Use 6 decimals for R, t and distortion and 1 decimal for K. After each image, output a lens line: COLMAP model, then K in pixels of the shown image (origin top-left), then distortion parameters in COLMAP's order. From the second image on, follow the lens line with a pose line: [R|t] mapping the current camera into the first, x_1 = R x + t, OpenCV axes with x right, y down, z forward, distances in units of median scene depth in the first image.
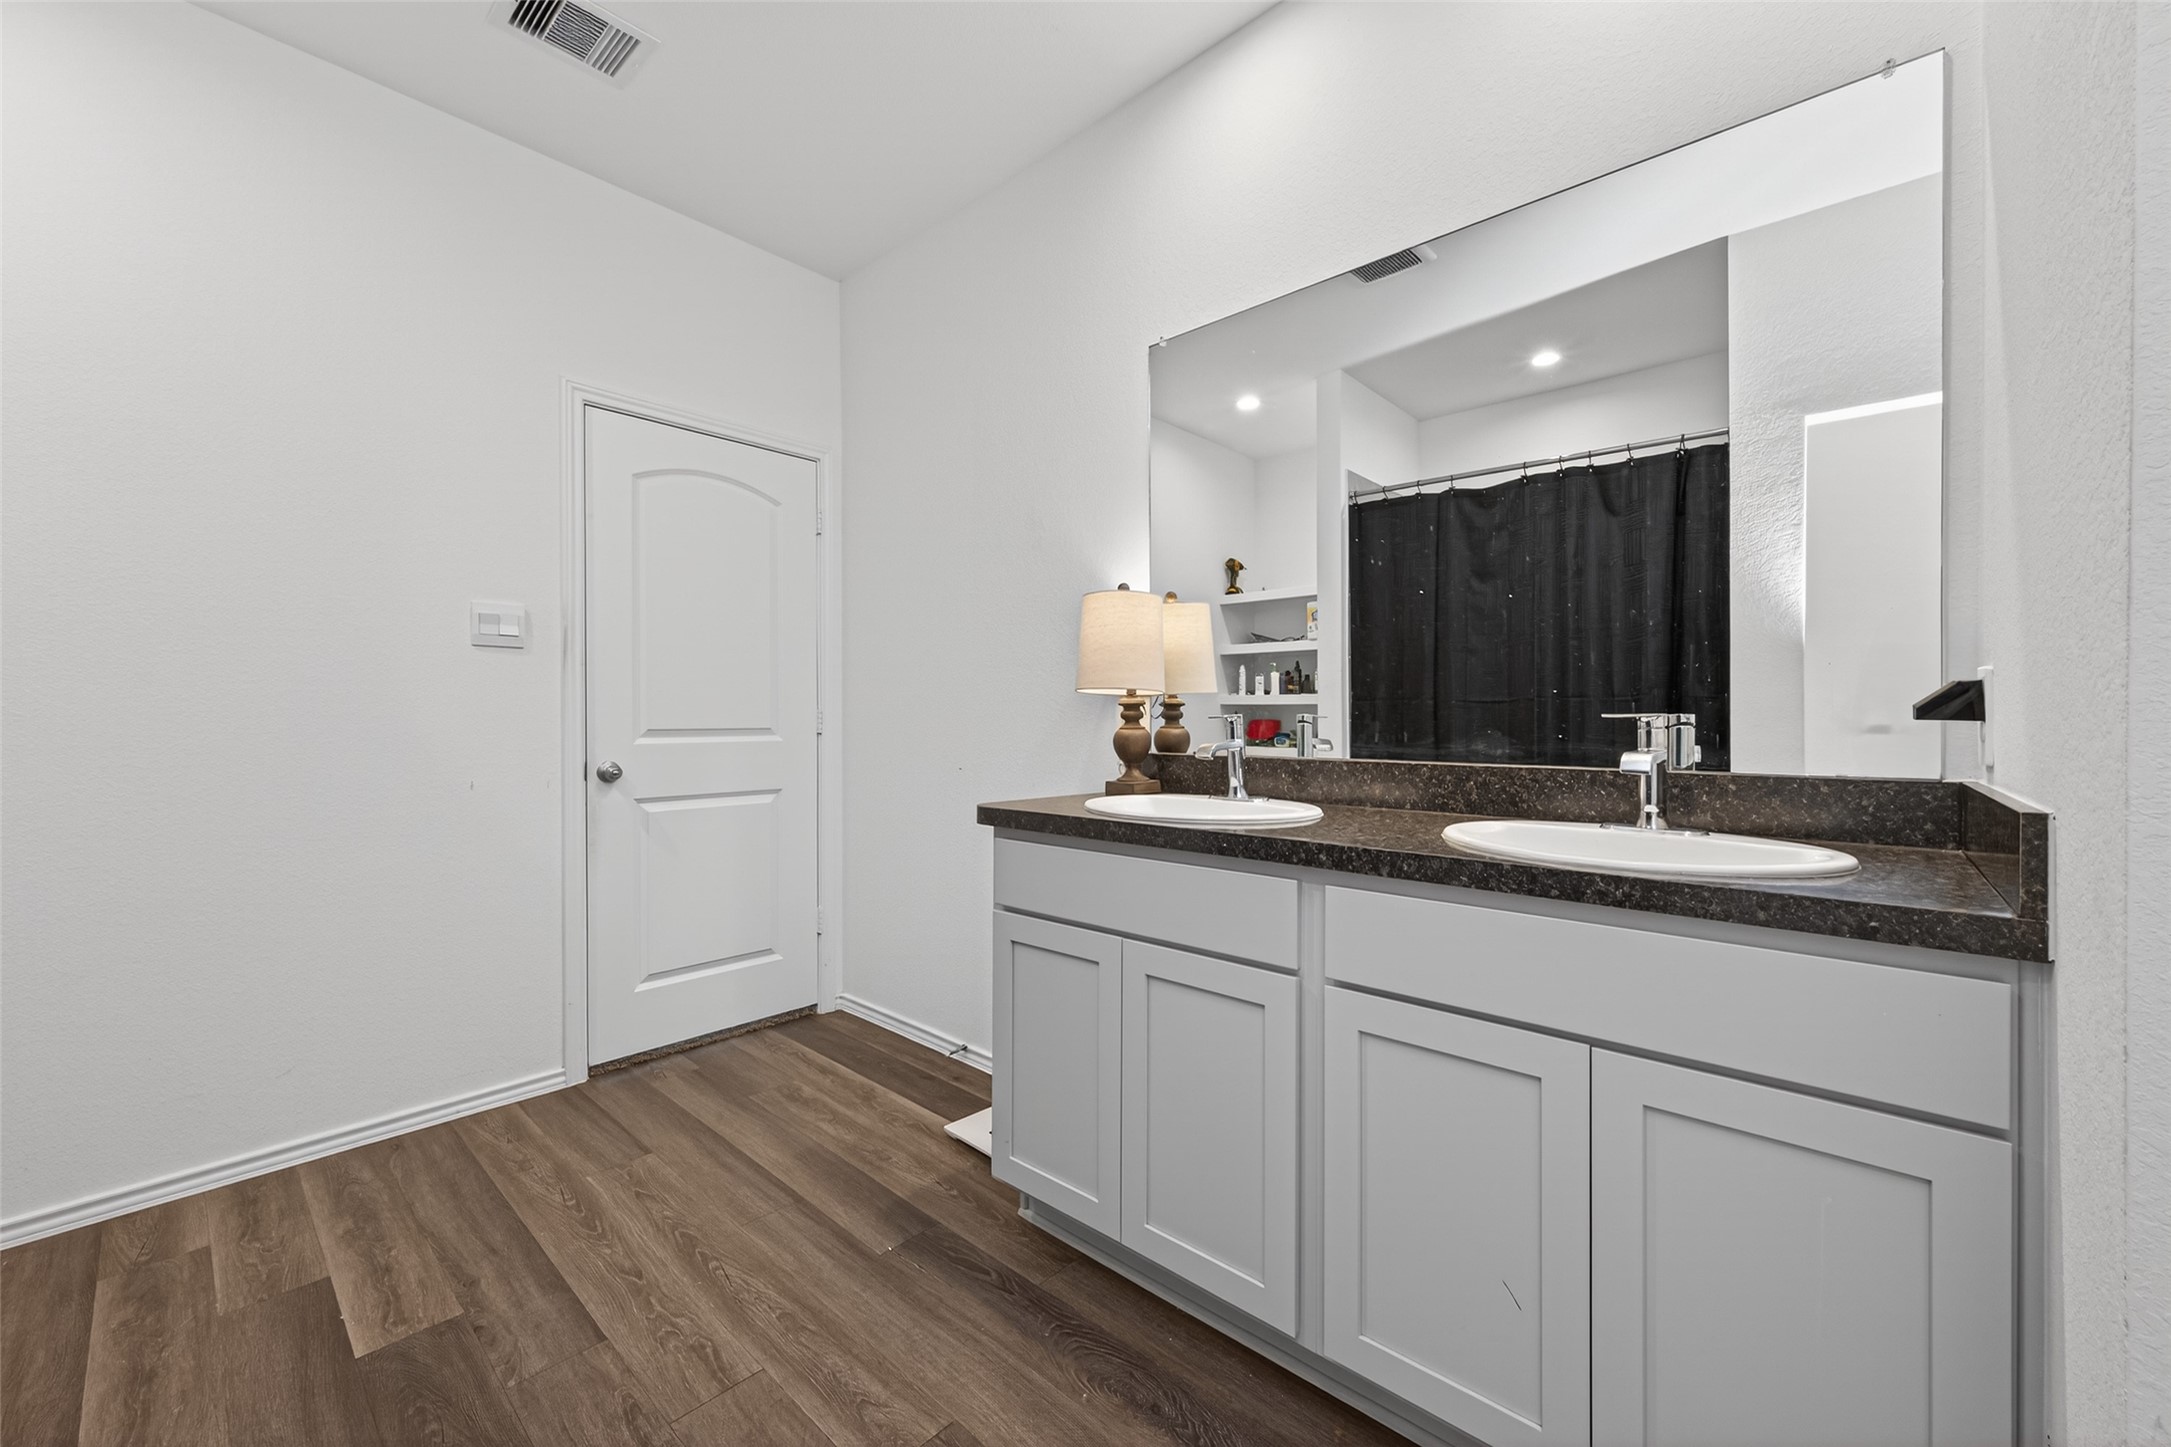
lens RADIAL K [[845.4, 0, 1094.8], [0, 845.4, 720.9], [0, 0, 1]] dist [0.002618, -0.000517]
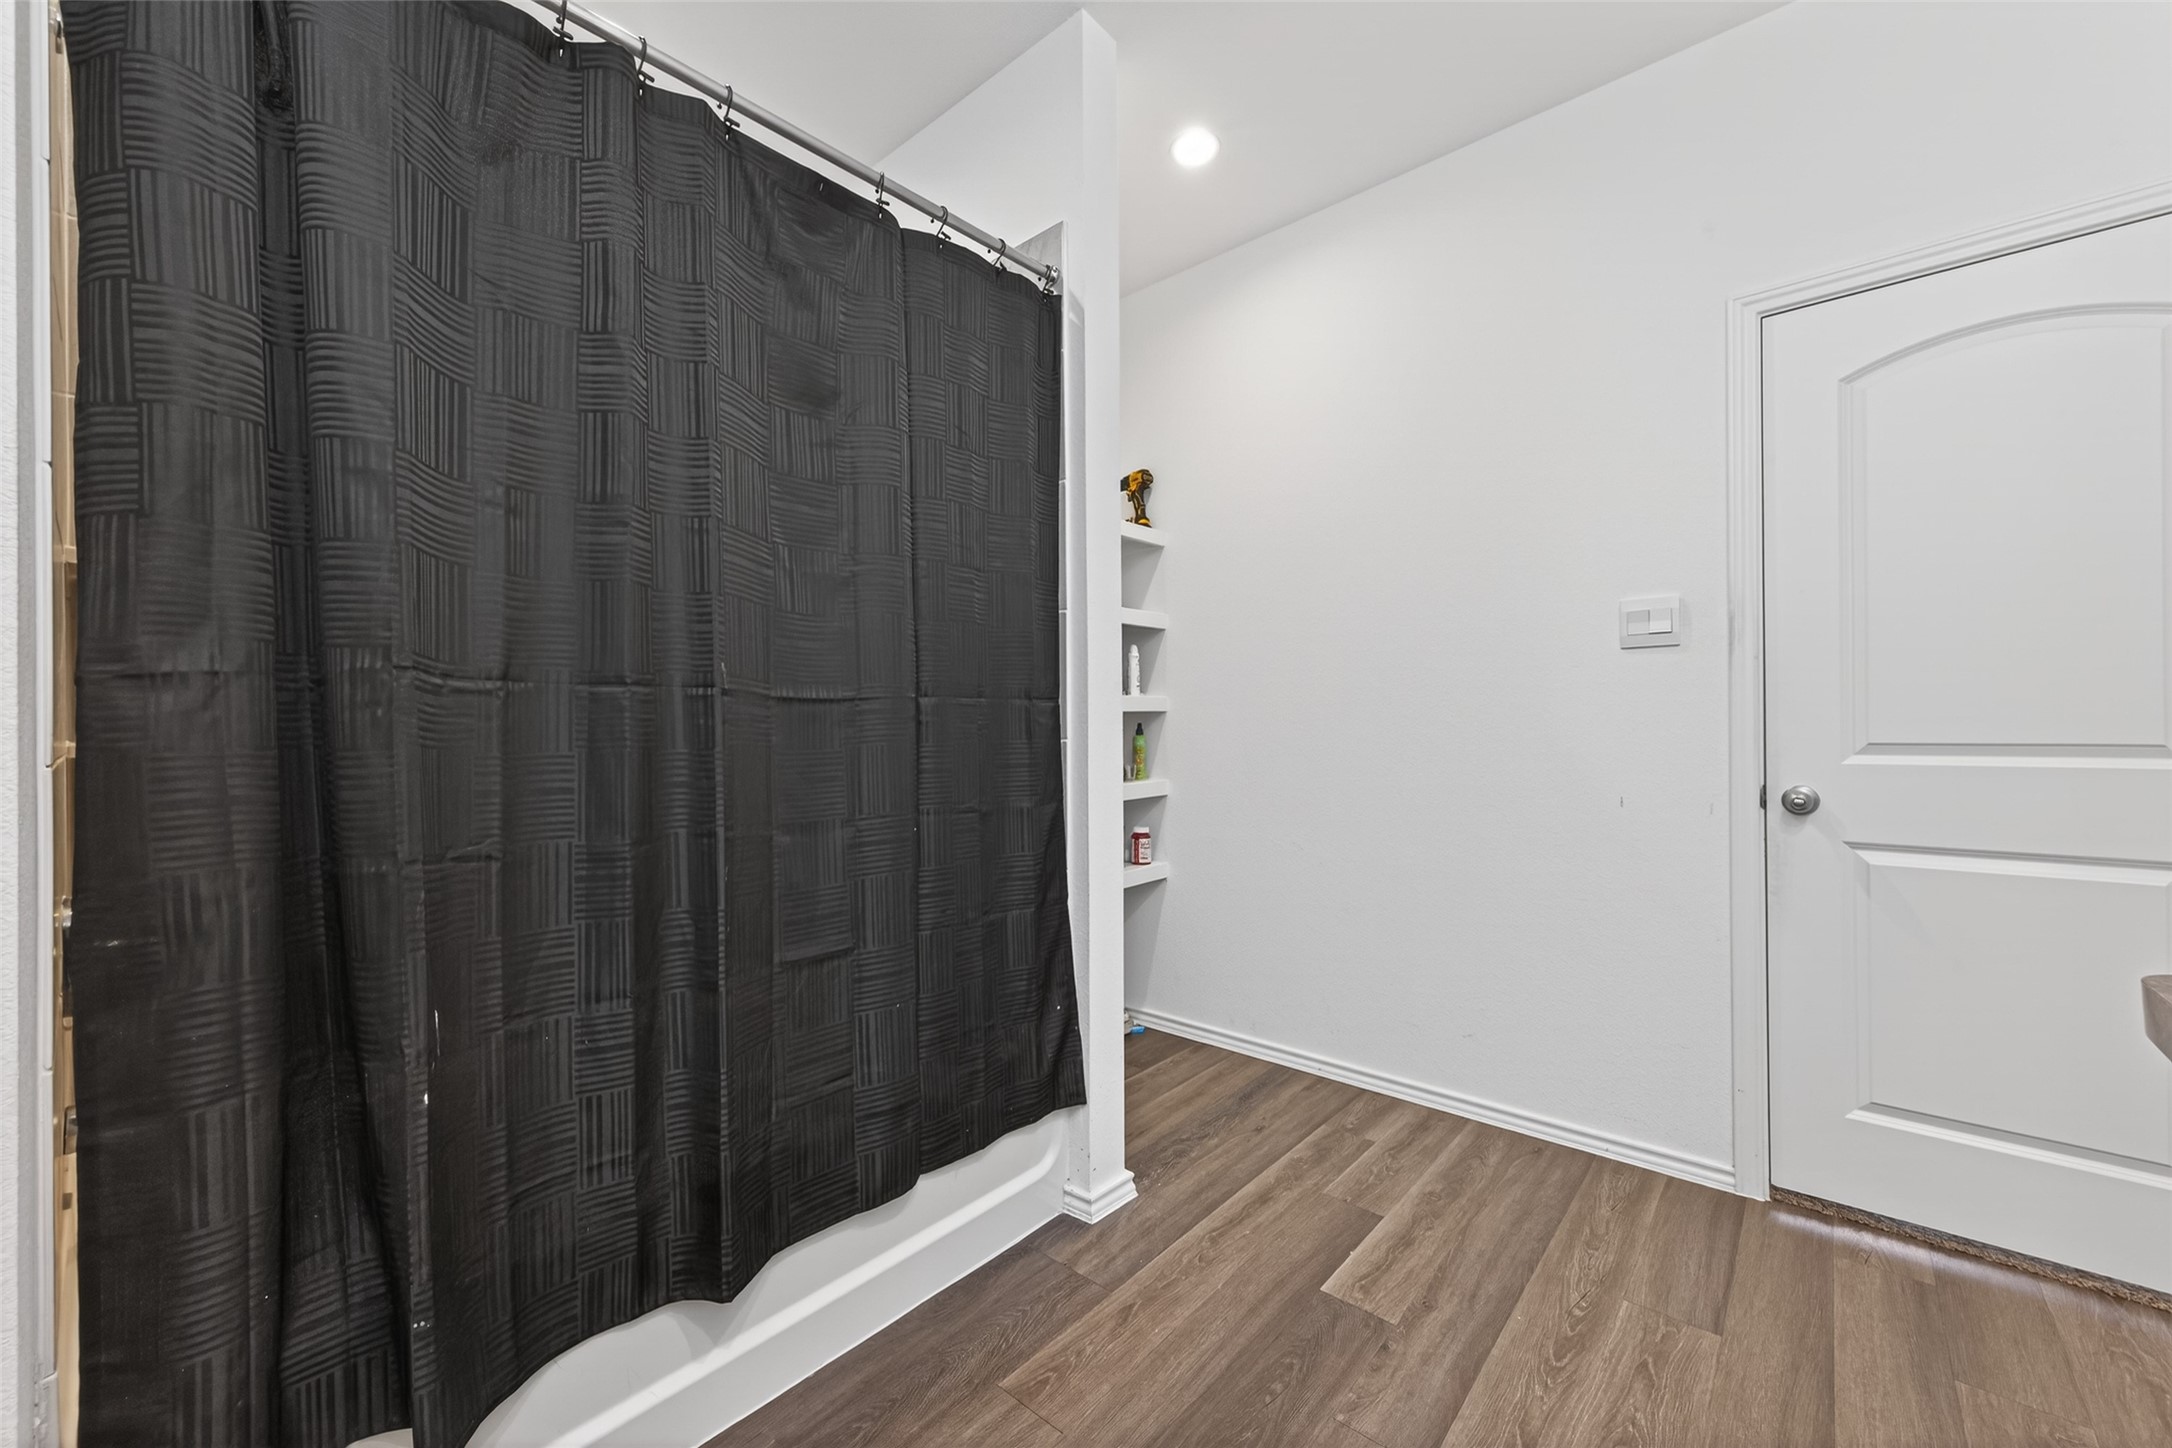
lens RADIAL K [[845.8, 0, 1095.3], [0, 845.8, 721.4], [0, 0, 1]] dist [0.002618, -0.000517]
pose [[0.019315, -0.001640, -0.999812, 0.203225], [0.006589, 0.999977, -0.001513, -0.014859], [0.999792, -0.006558, 0.019326, 0.502057]]
